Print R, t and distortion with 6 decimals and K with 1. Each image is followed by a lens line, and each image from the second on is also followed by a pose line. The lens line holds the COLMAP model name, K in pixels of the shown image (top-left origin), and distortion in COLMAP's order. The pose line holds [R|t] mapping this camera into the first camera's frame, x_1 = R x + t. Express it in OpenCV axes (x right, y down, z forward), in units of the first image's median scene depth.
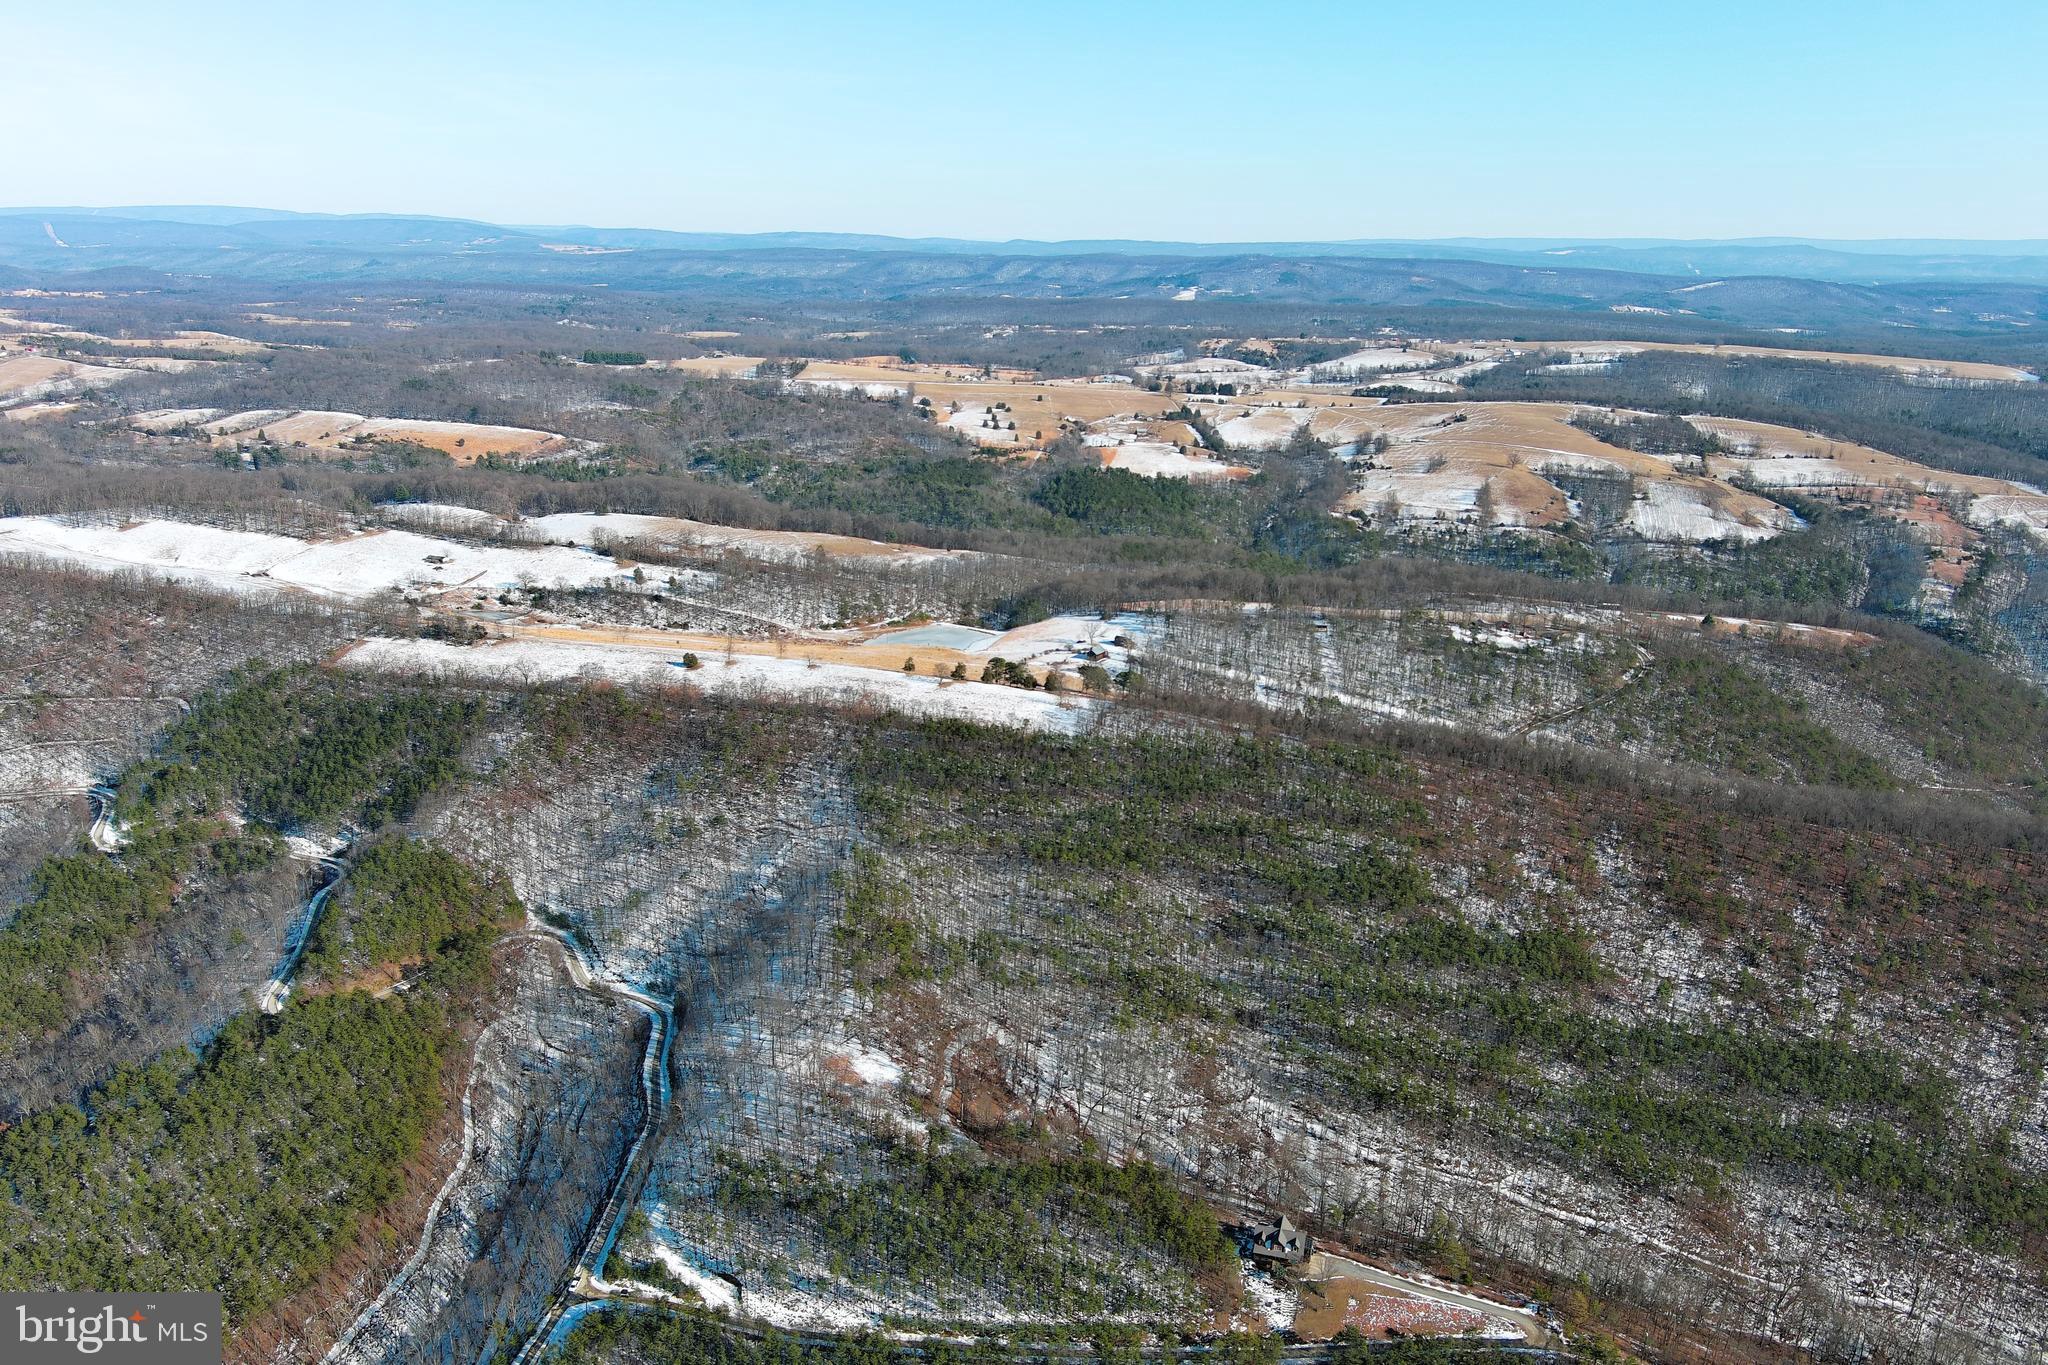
lens RADIAL K [[1582.8, 0, 1025.5], [0, 1582.8, 680.0], [0, 0, 1]] dist [0.024785, -0.049393]
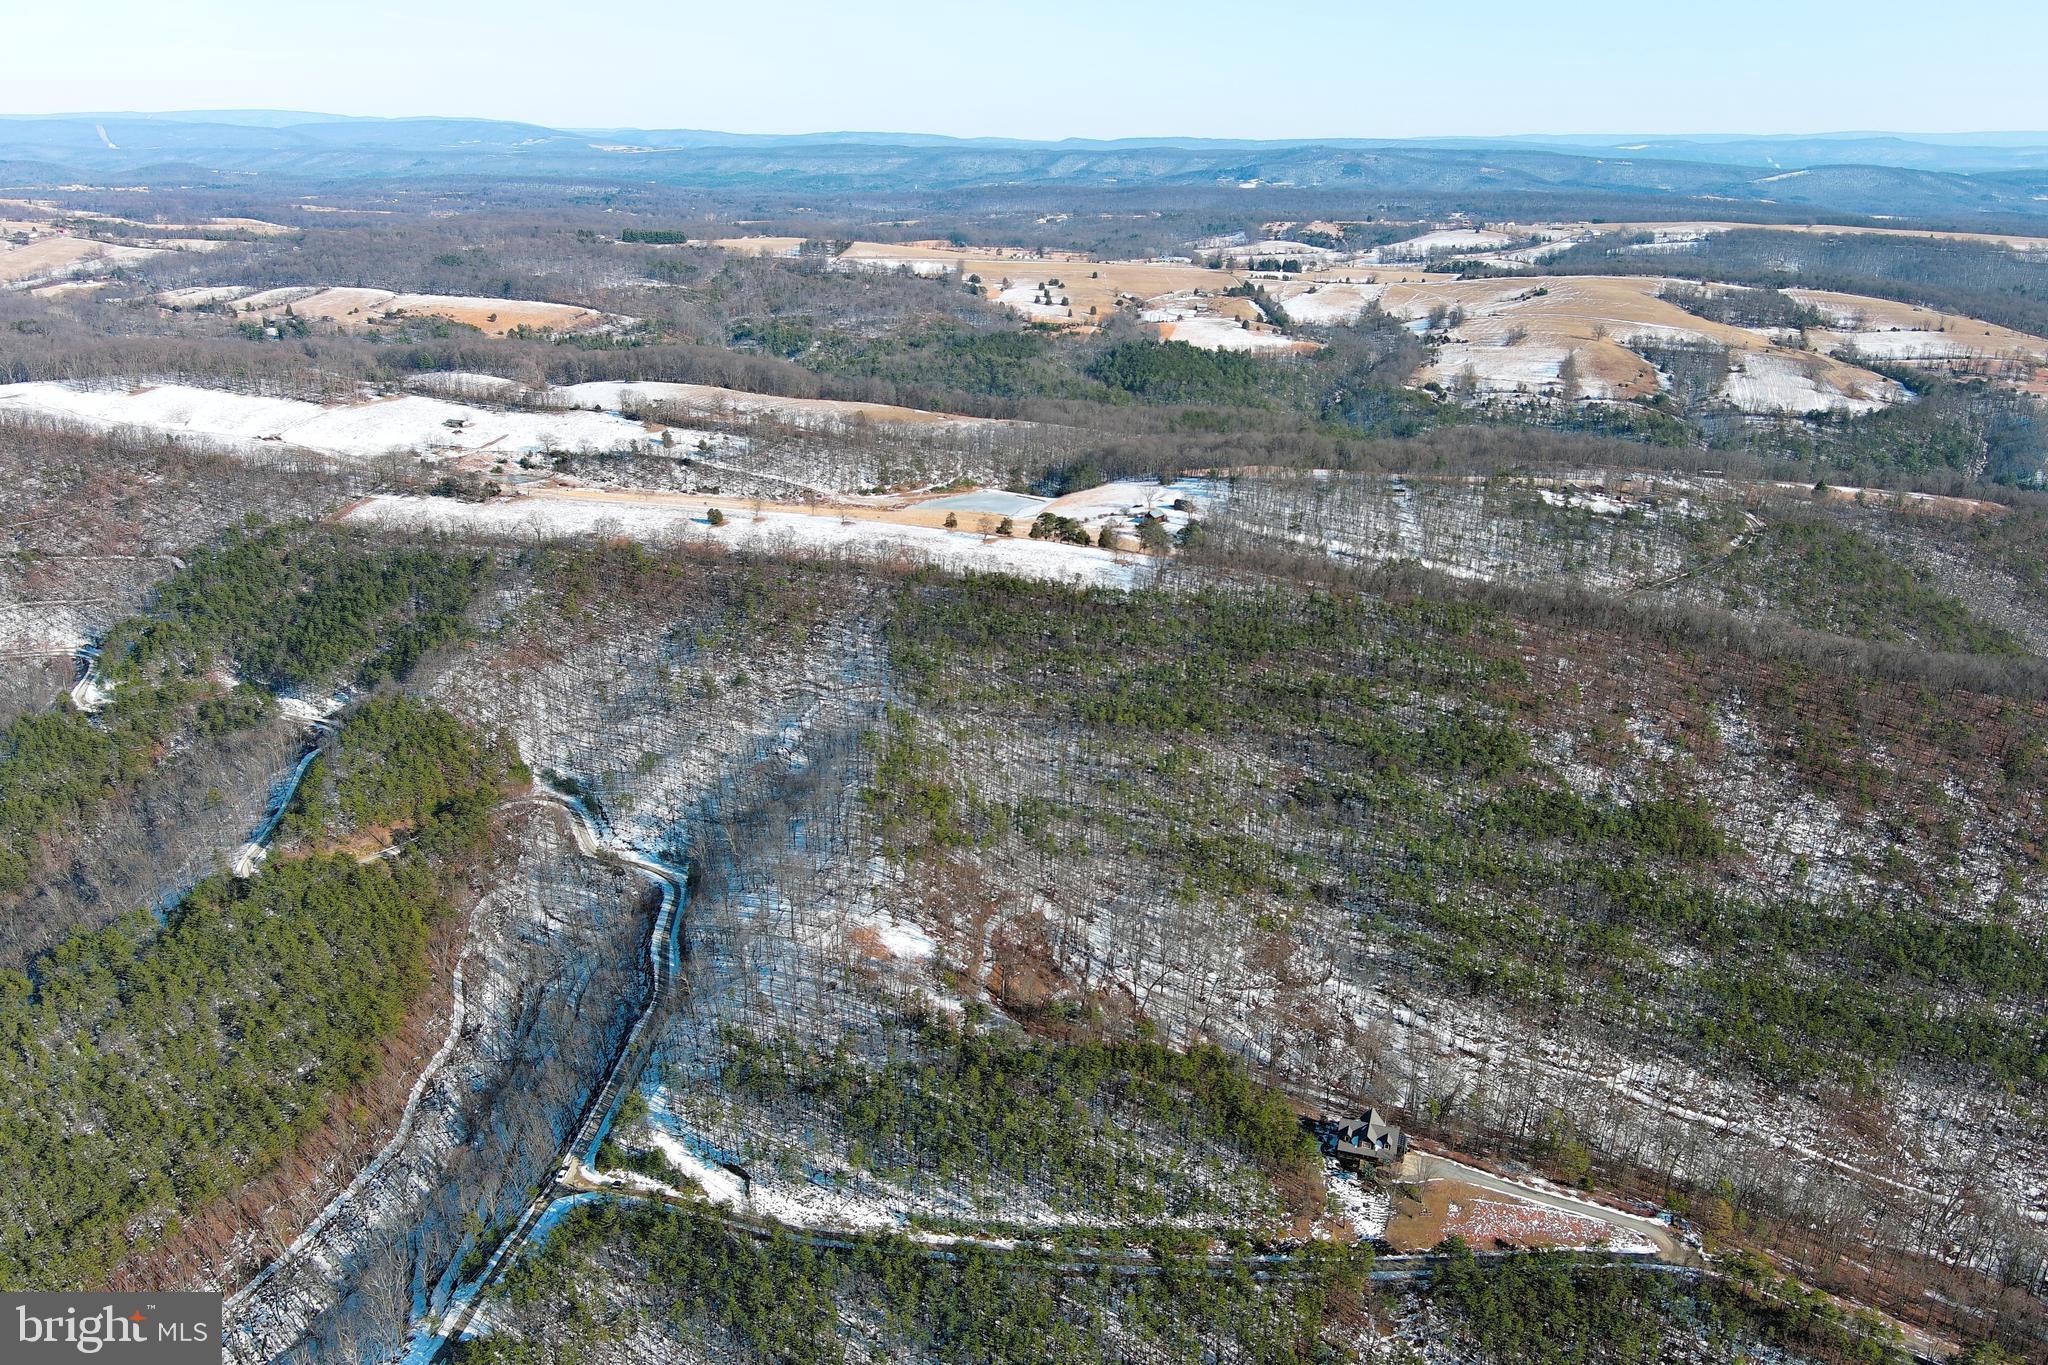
lens RADIAL K [[1582.8, 0, 1025.5], [0, 1582.8, 680.0], [0, 0, 1]] dist [0.024785, -0.049393]
pose [[0.999436, 0.004767, -0.033249, 0.000770], [-0.002890, 0.998411, 0.056273, 0.034344], [0.033464, -0.056145, 0.997862, 0.088124]]
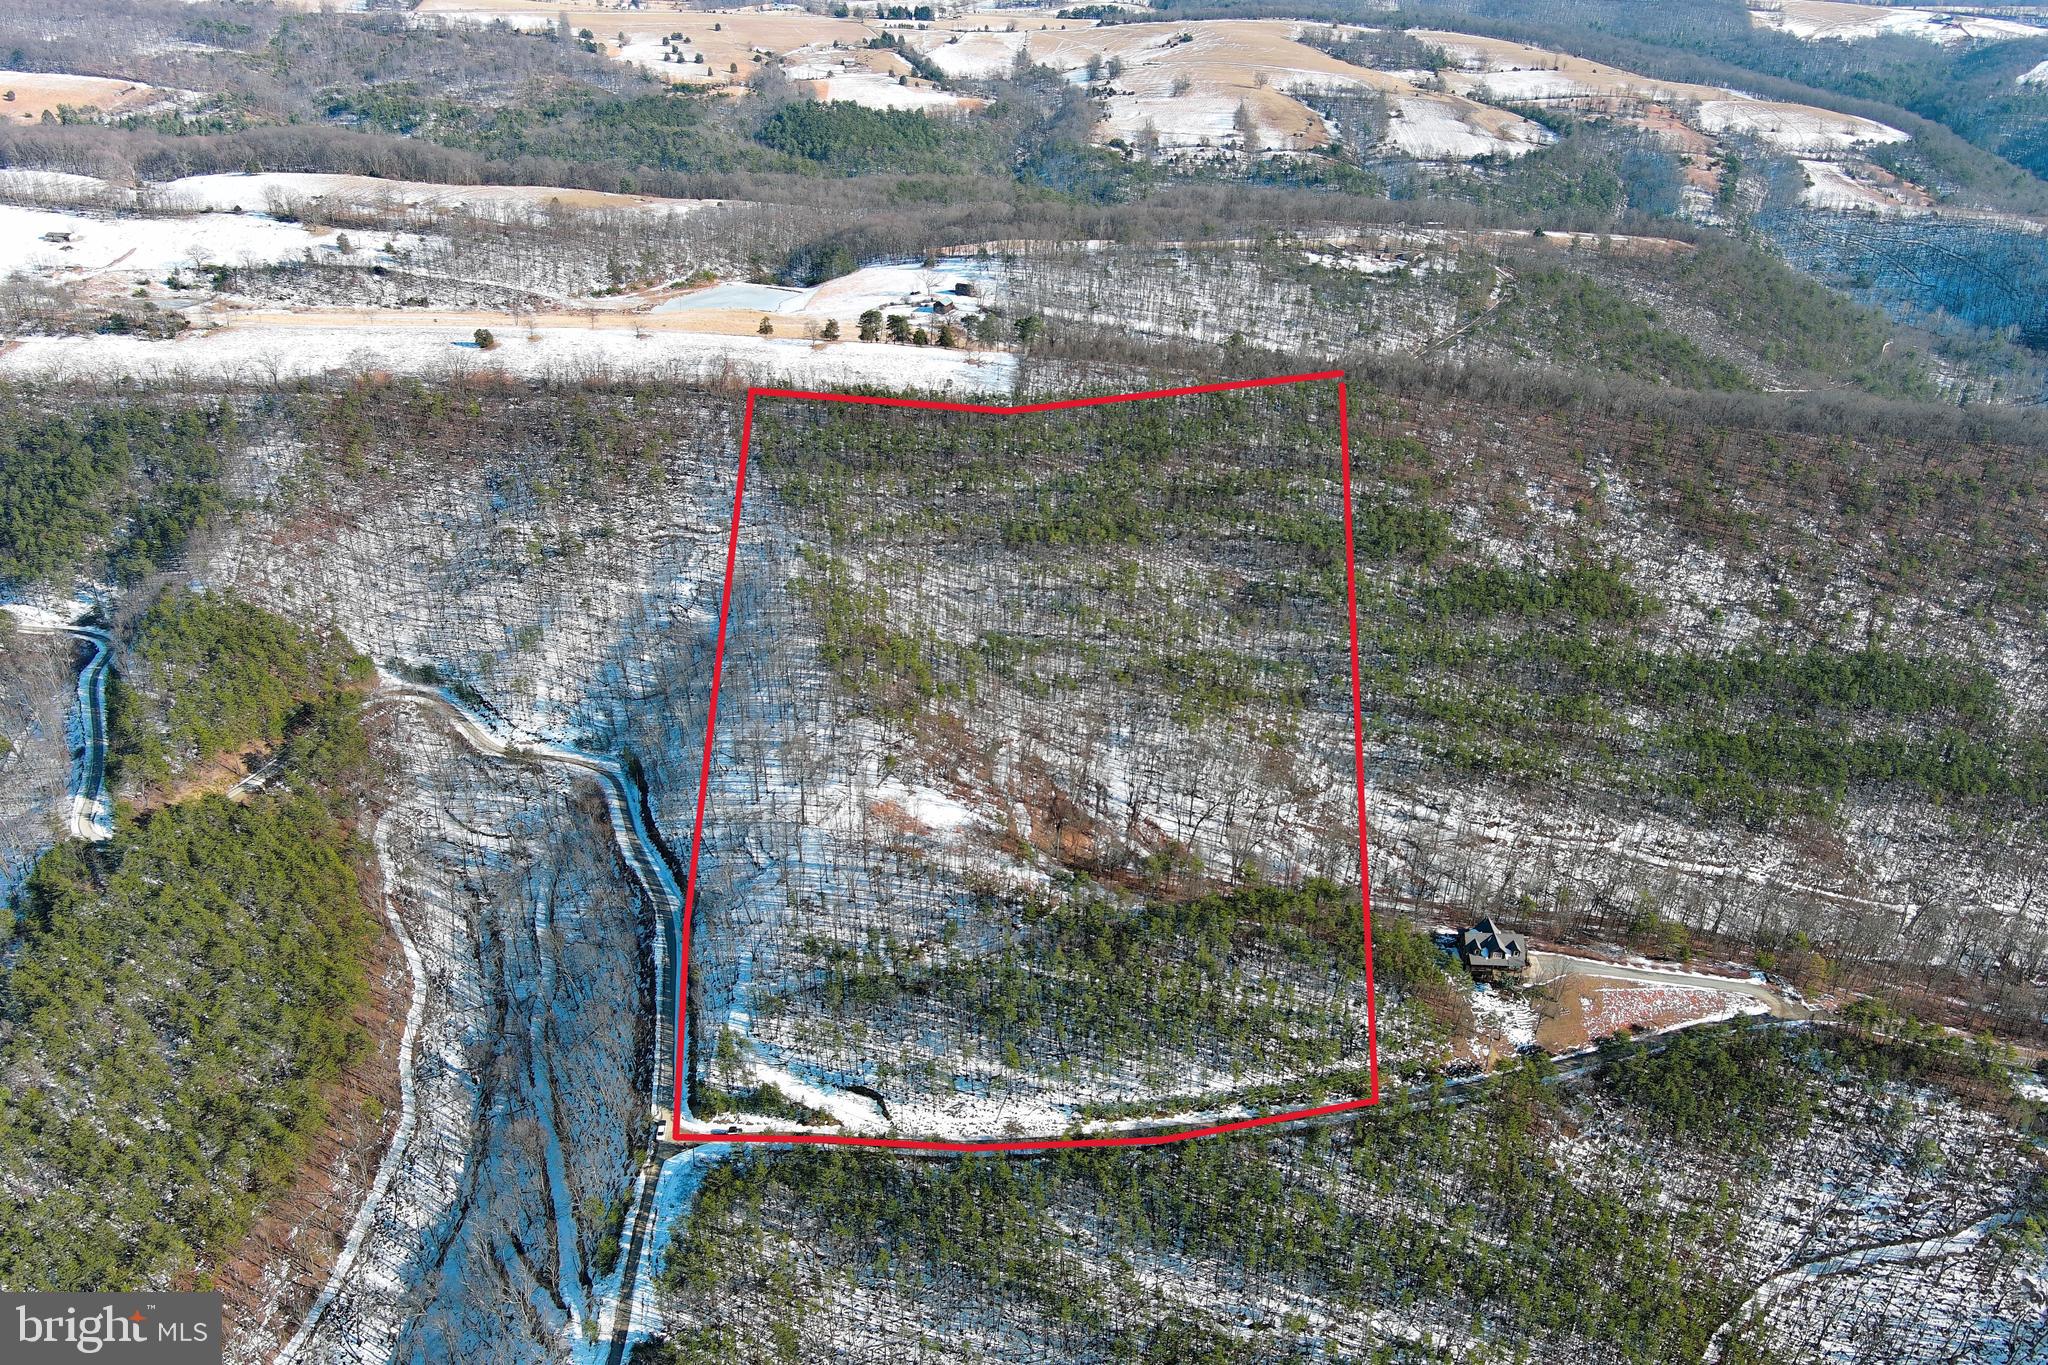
lens RADIAL K [[1591.5, 0, 1027.3], [0, 1591.5, 671.2], [0, 0, 1]] dist [0.003416, -0.003760]
pose [[0.969999, -0.110034, 0.216781, -0.156360], [0.065565, 0.977071, 0.202568, 0.007777], [-0.234100, -0.182278, 0.954972, 0.153876]]
